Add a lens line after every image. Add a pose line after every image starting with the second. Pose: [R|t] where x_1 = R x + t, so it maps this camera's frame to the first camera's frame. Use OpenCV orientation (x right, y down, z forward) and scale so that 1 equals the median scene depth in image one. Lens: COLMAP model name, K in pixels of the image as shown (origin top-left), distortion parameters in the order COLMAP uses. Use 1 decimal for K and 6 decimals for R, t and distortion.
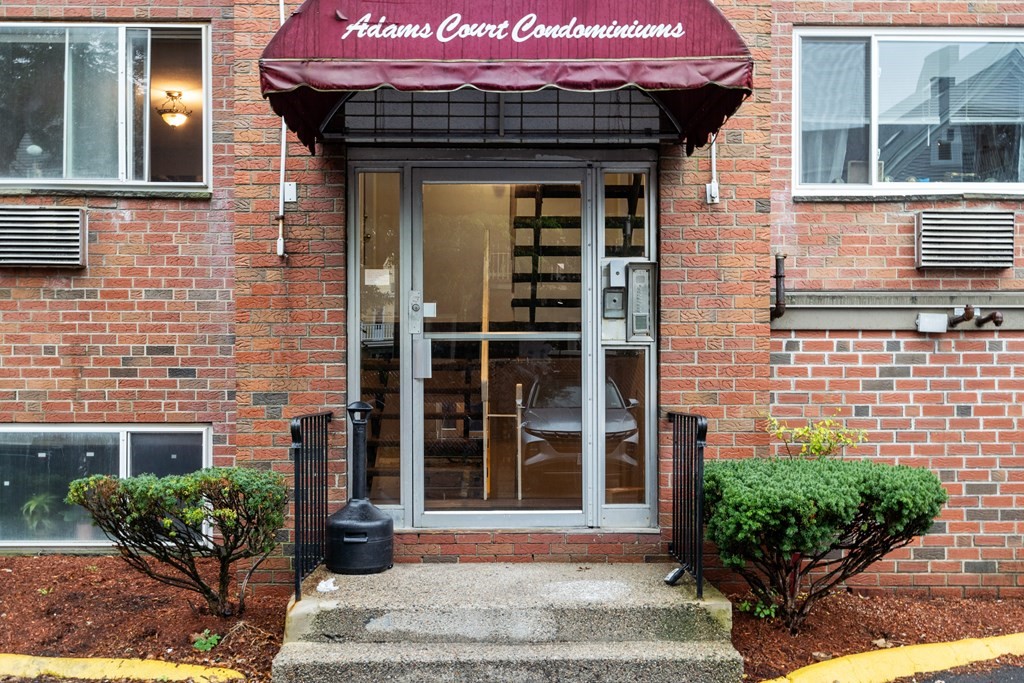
lens RADIAL K [[1055.2, 0, 510.5], [0, 1055.2, 392.7], [0, 0, 1]] dist [0.005055, -0.001447]
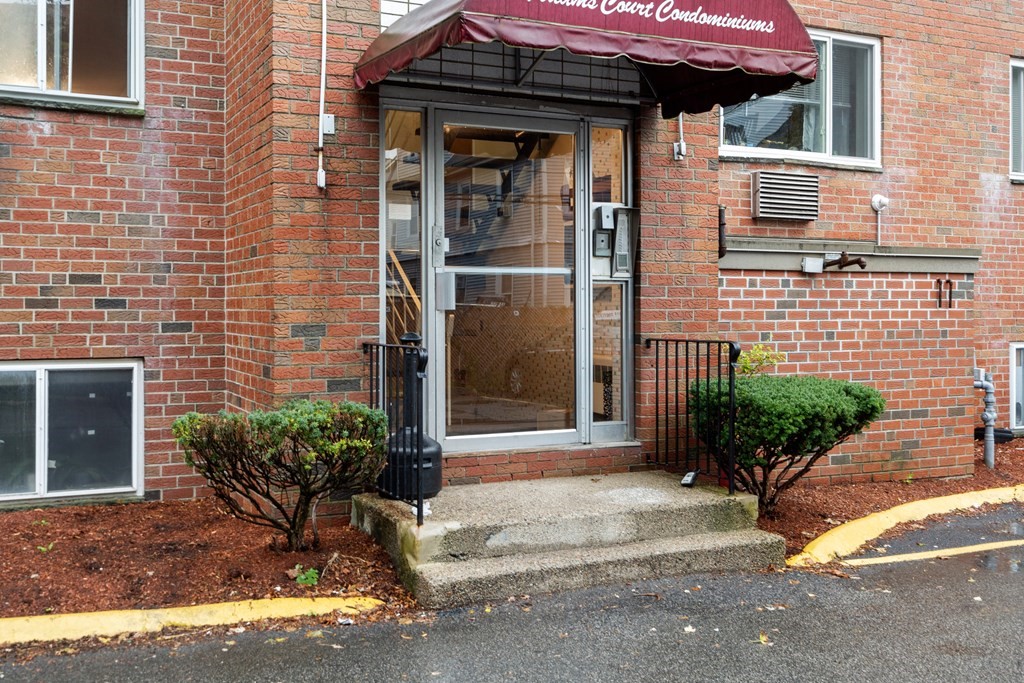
lens RADIAL K [[1097.5, 0, 511.5], [0, 1097.5, 311.6], [0, 0, 1]] dist [0.000386, -0.015660]
pose [[0.901751, -0.001177, 0.432253, -0.498298], [0.005151, 0.999955, -0.008021, -0.002978], [-0.432224, 0.009459, 0.901717, -0.012066]]
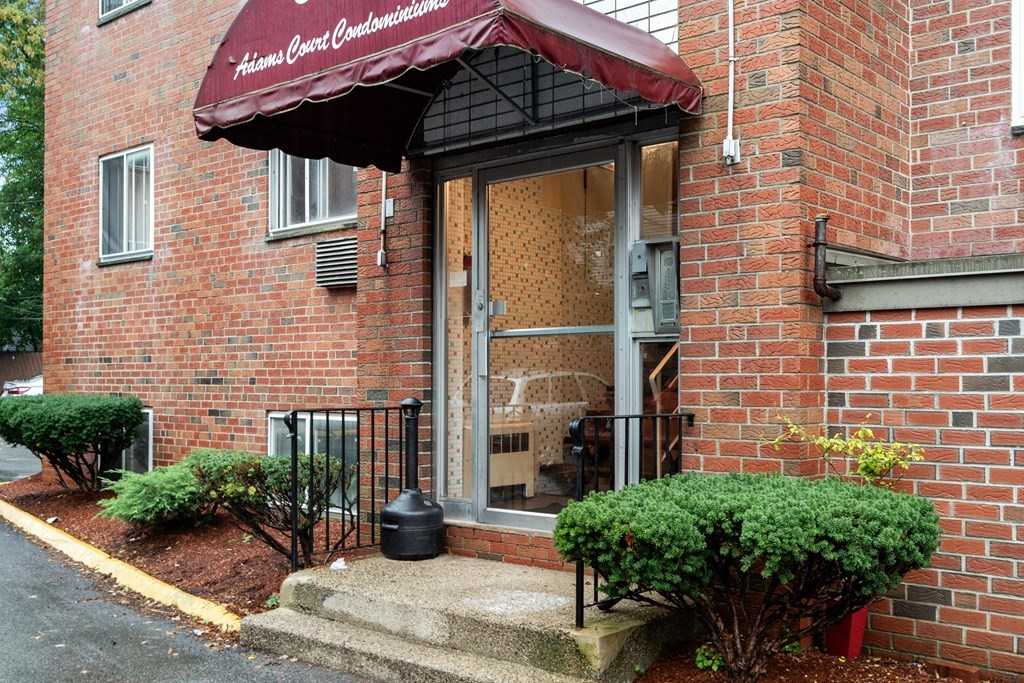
lens RADIAL K [[1047.3, 0, 495.9], [0, 1047.3, 372.0], [0, 0, 1]] dist [0.001387, -0.003421]
pose [[0.733895, -0.005841, -0.679237, 0.612397], [-0.007731, 0.999826, -0.016952, -0.000301], [0.679219, 0.017692, 0.733723, 0.271296]]
